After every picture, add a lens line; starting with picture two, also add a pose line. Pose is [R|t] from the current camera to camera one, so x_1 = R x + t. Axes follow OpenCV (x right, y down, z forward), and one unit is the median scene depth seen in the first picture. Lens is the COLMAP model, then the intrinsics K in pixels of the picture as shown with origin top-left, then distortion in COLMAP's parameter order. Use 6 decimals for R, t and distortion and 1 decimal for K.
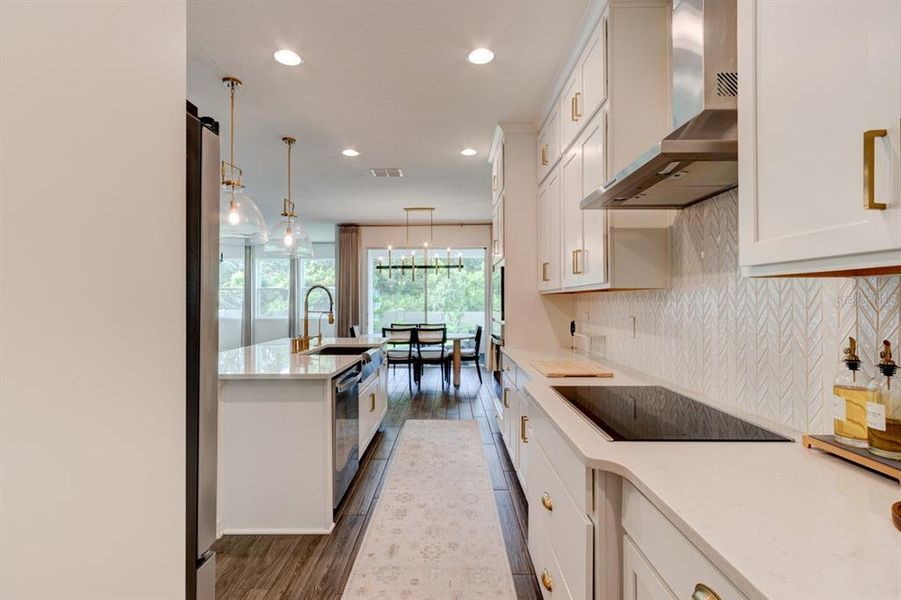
lens RADIAL K [[417.1, 0, 446.9], [0, 417.1, 305.2], [0, 0, 1]] dist [0.000549, 0.003442]
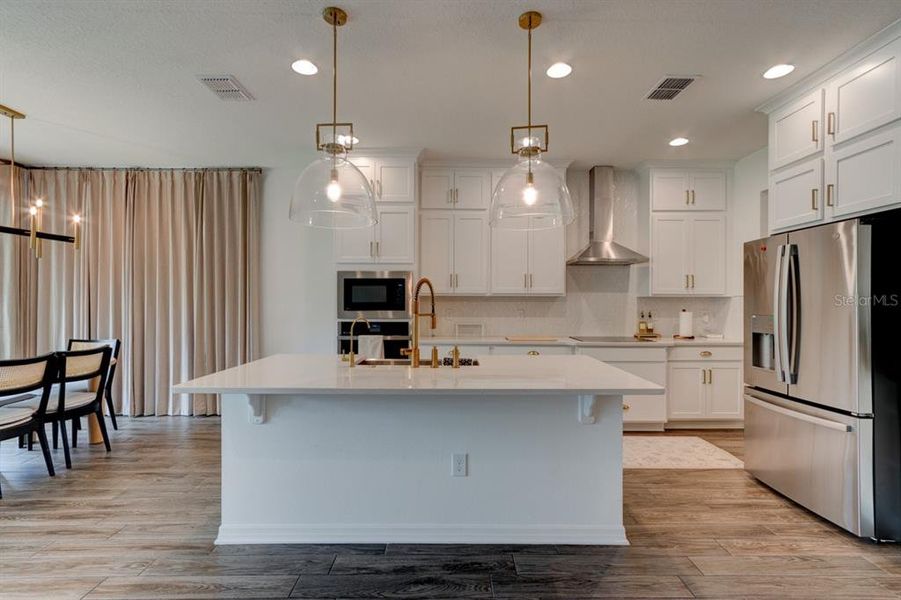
lens RADIAL K [[417.1, 0, 454.4], [0, 417.1, 302.2], [0, 0, 1]] dist [0.000549, 0.003442]
pose [[-0.024288, -0.000045, 0.999705, -0.589669], [0.005306, 0.999986, 0.000173, -0.004155], [-0.999691, 0.005309, -0.024287, 0.527997]]
